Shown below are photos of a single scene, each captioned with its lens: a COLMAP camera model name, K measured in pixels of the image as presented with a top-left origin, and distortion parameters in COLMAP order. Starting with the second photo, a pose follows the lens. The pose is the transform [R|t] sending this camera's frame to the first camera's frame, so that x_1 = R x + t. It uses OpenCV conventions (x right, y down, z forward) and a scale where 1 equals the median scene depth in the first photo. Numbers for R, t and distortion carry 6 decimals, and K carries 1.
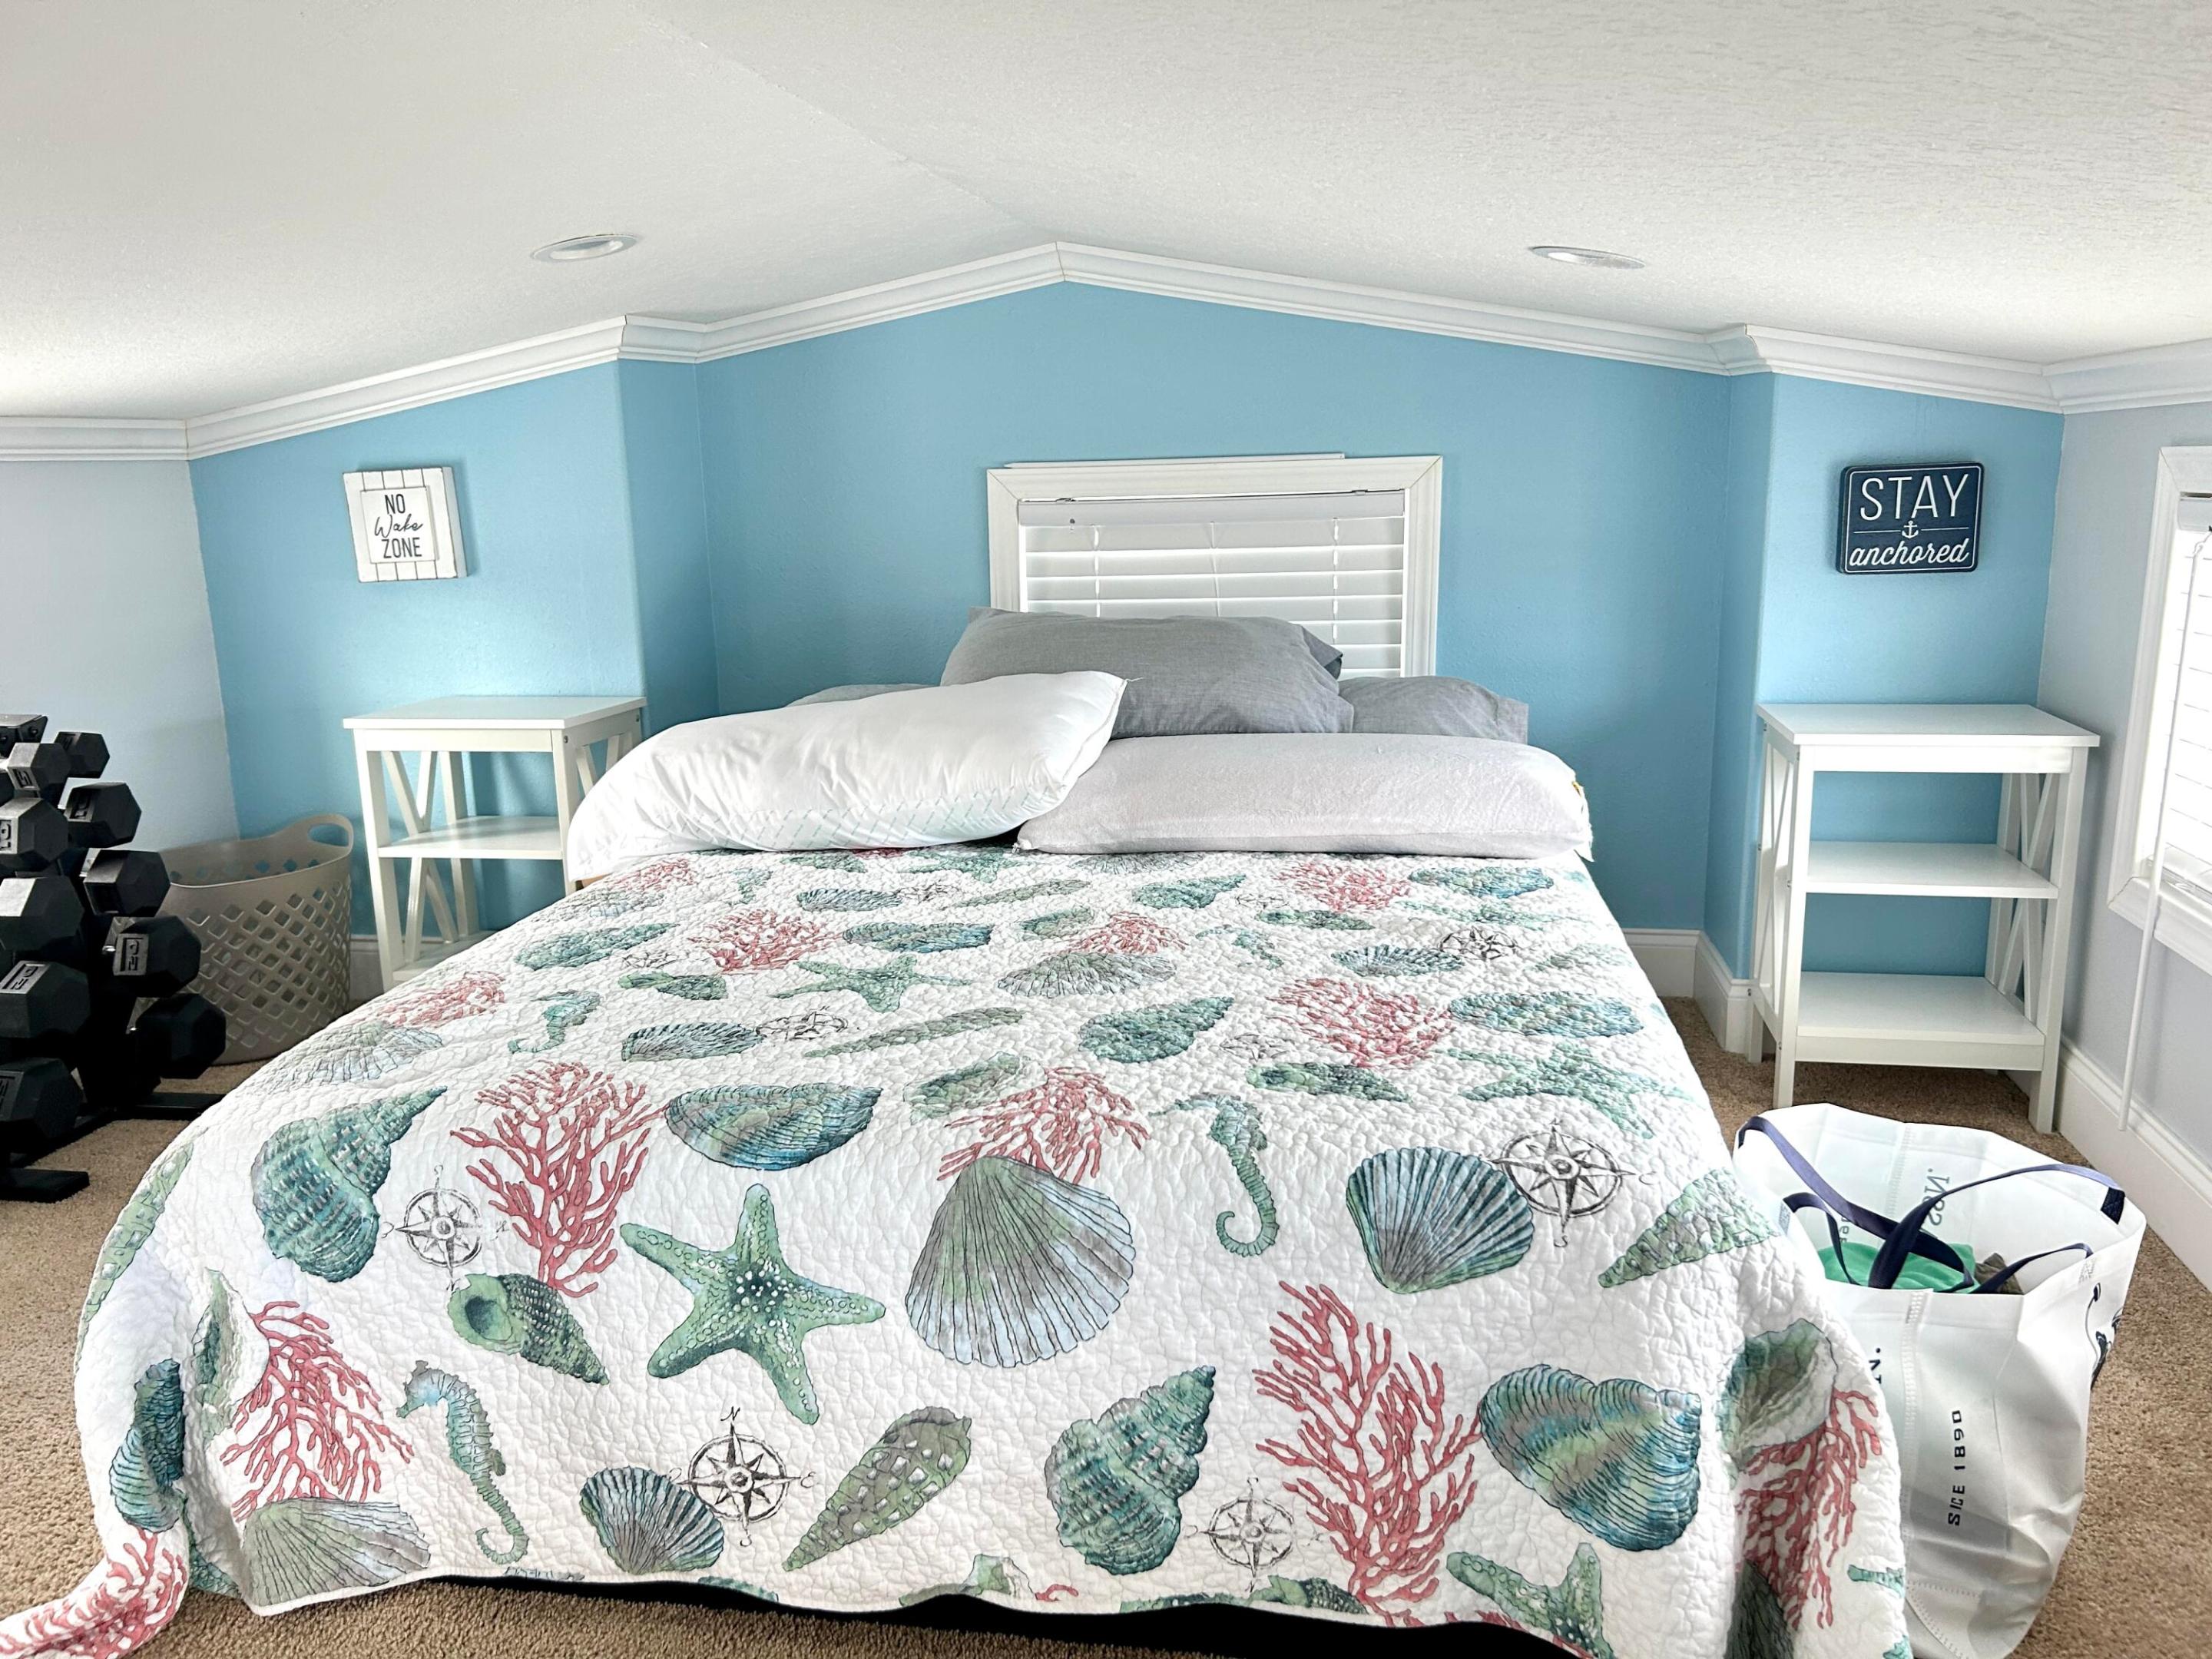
lens RADIAL K [[1667.8, 0, 1102.6], [0, 1667.8, 822.7], [0, 0, 1]] dist [0.044876, -0.046660]
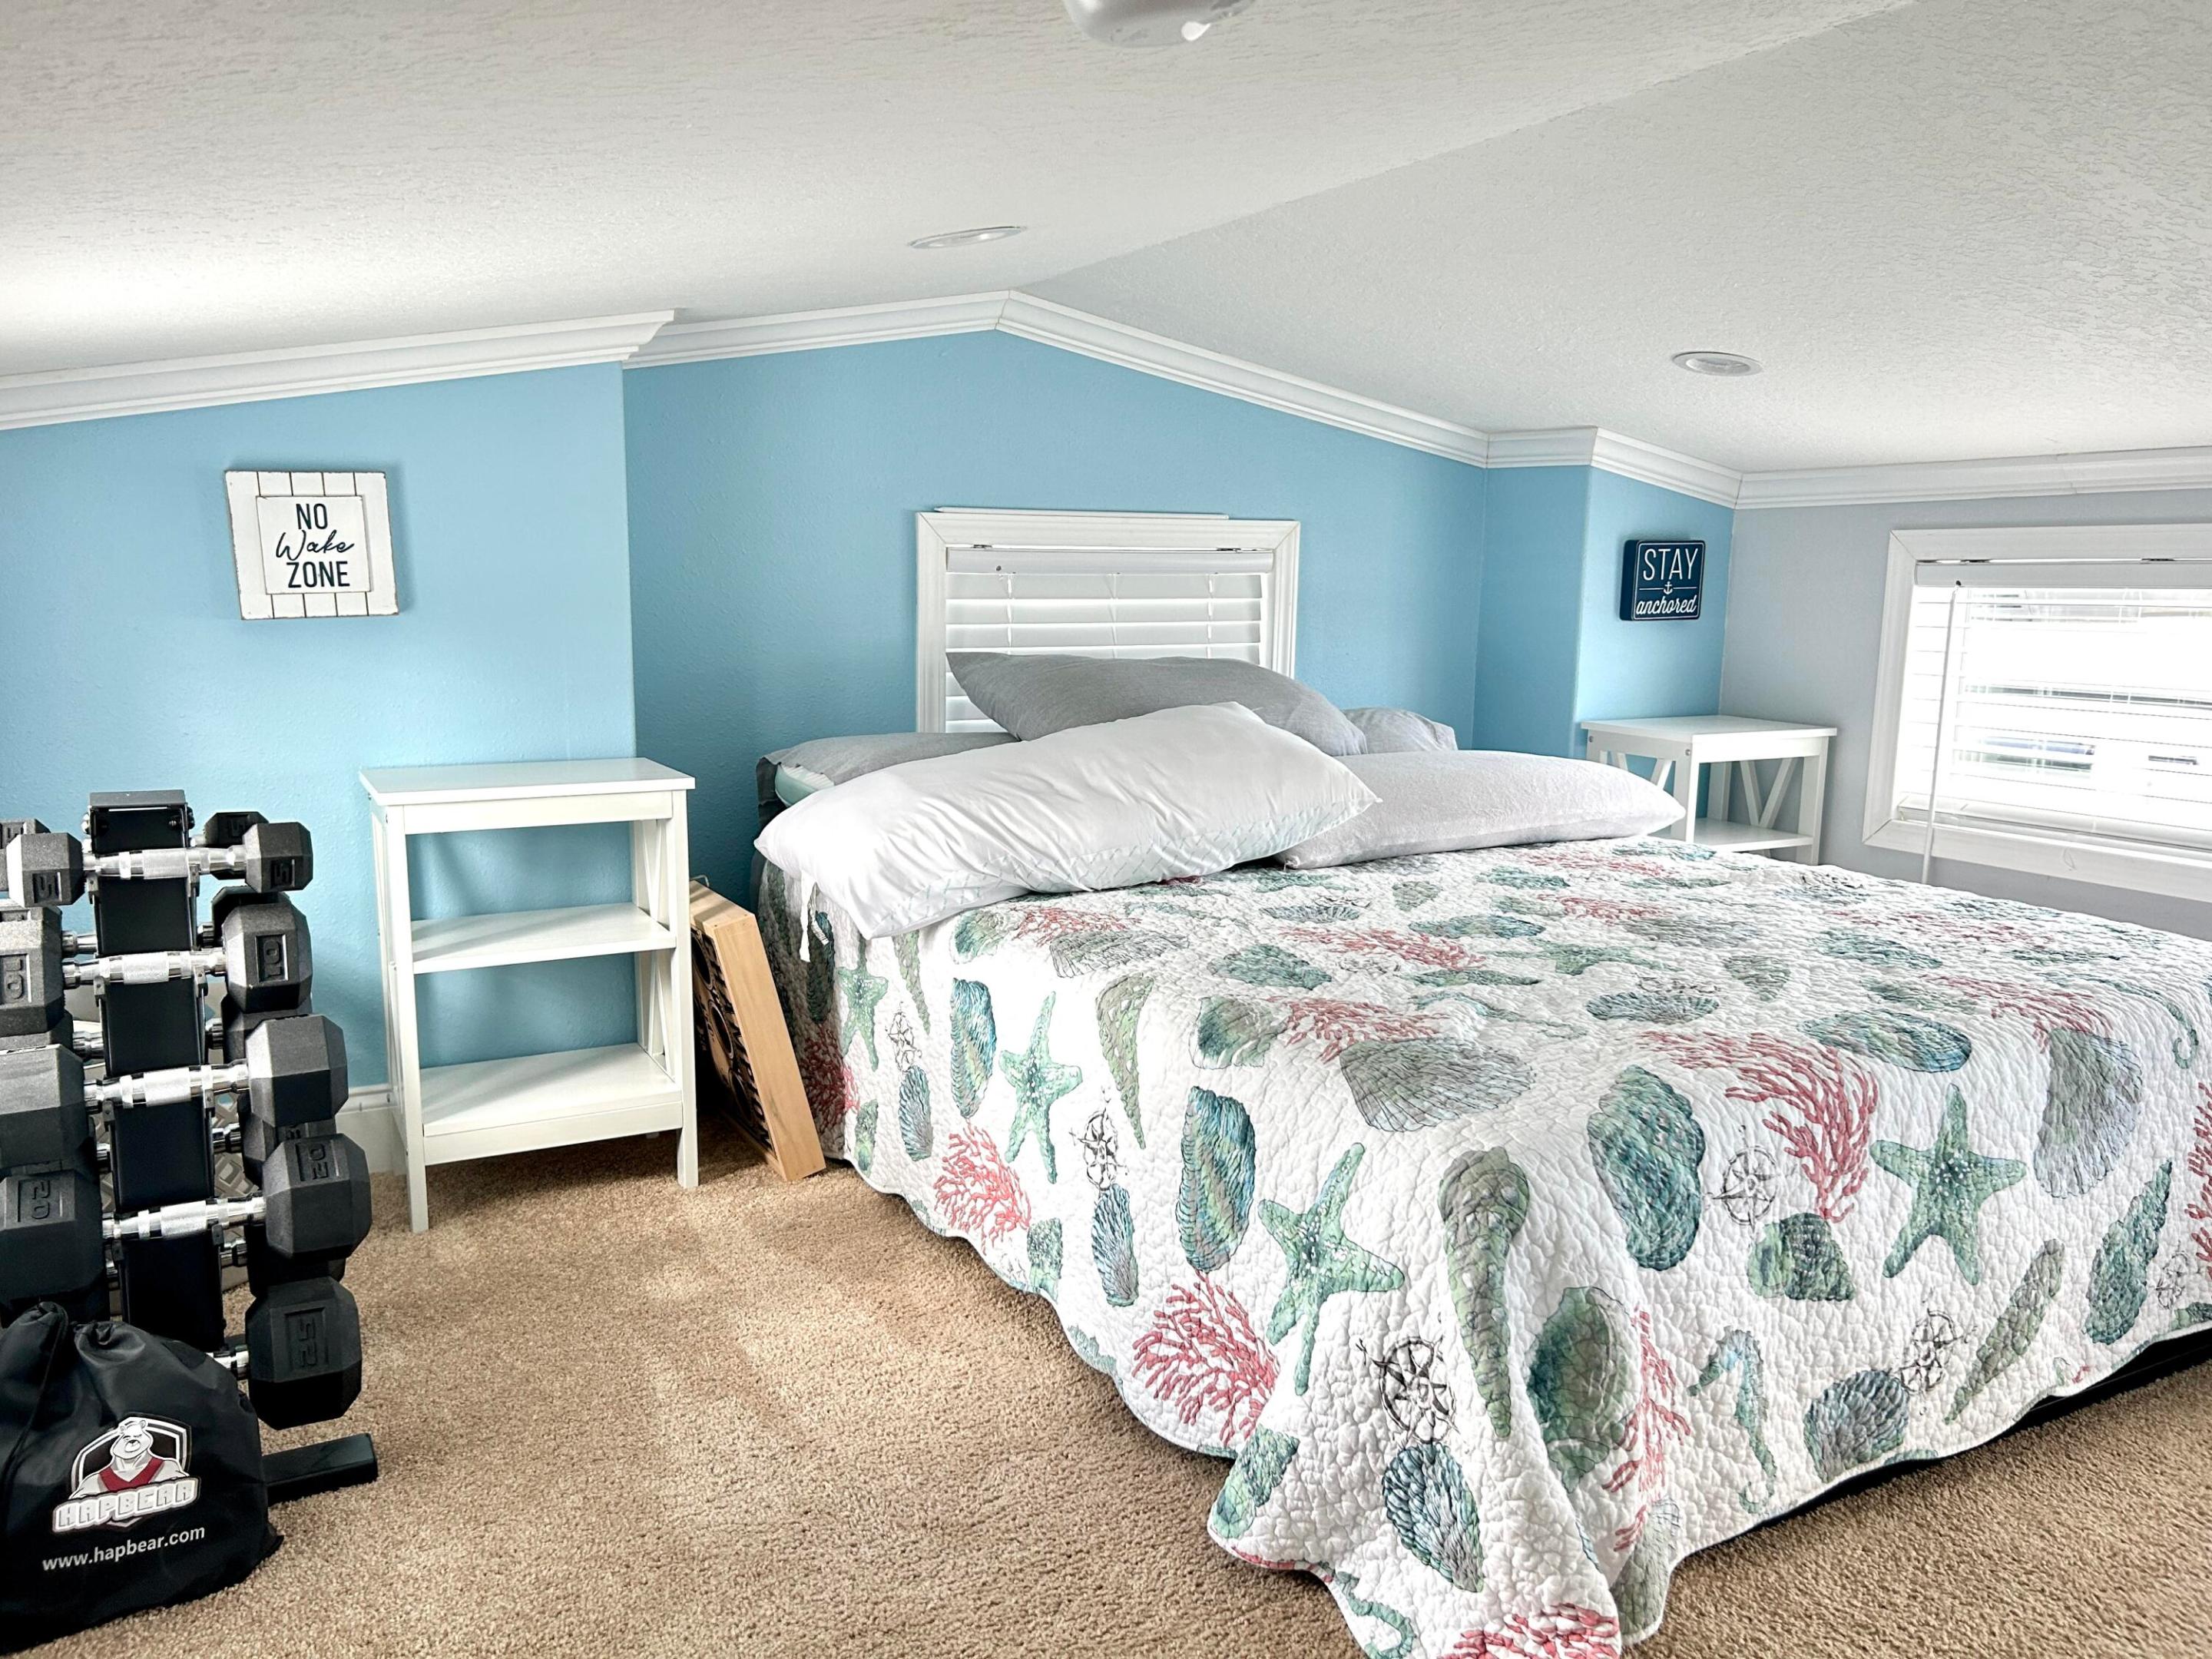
lens RADIAL K [[1667.8, 0, 1107.6], [0, 1667.8, 839.5], [0, 0, 1]] dist [0.044876, -0.046660]
pose [[0.781332, -0.069183, 0.620269, -0.783134], [0.101083, 0.994743, -0.016379, 0.004560], [-0.615875, 0.075496, 0.784218, 0.247961]]
